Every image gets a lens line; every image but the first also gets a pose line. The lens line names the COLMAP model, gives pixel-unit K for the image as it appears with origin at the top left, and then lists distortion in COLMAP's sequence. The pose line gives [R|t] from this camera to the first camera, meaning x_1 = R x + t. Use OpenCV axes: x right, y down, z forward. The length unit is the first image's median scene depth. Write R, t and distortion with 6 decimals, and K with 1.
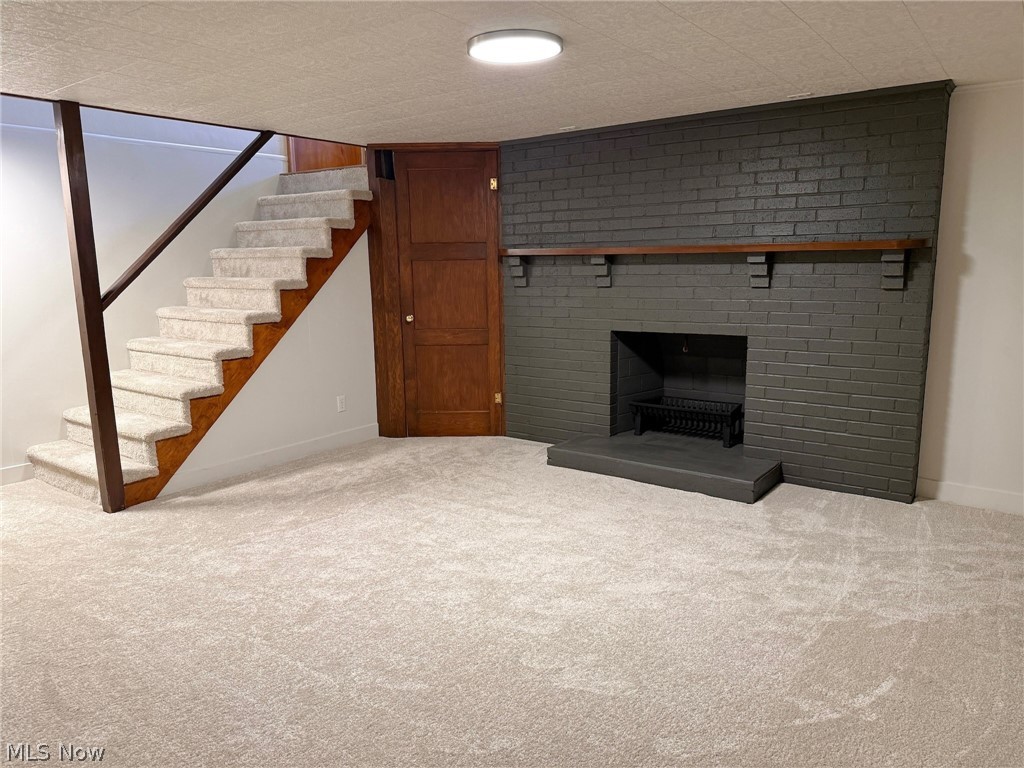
lens RADIAL K [[729.5, 0, 508.3], [0, 729.5, 375.9], [0, 0, 1]] dist [0.067033, -0.034992]
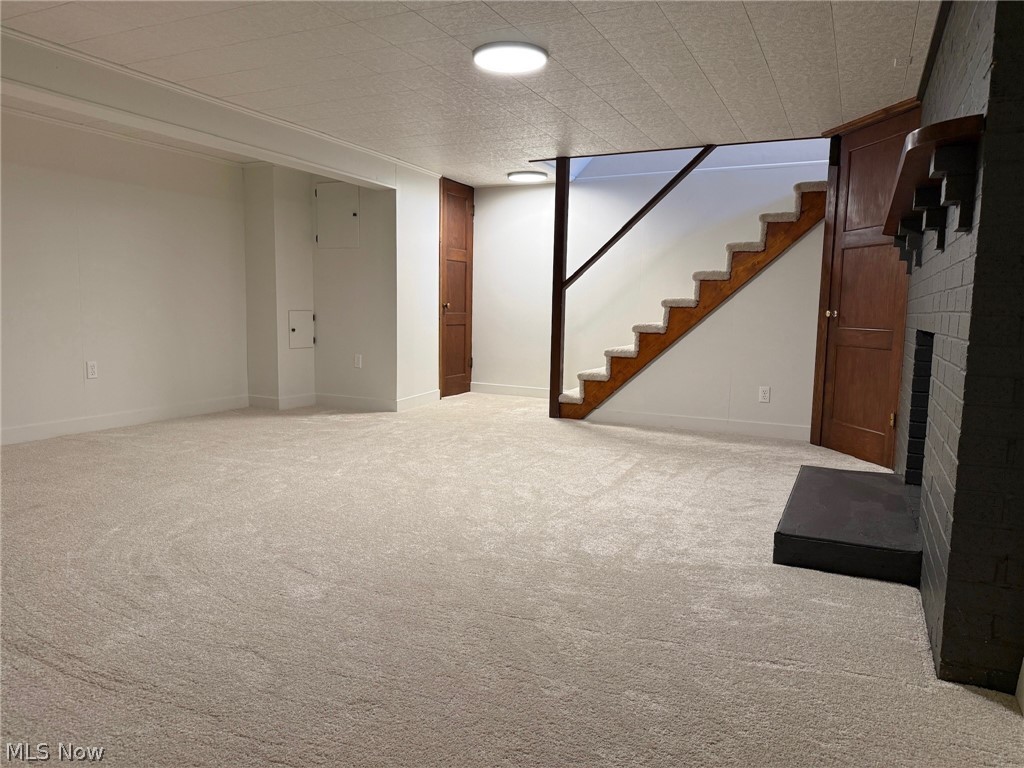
lens RADIAL K [[729.5, 0, 505.7], [0, 729.5, 393.0], [0, 0, 1]] dist [0.067033, -0.034992]
pose [[0.187991, 0.139910, -0.972155, 0.875335], [-0.172409, 0.979134, 0.107574, -0.015643], [0.966920, 0.147386, 0.208190, 0.540474]]
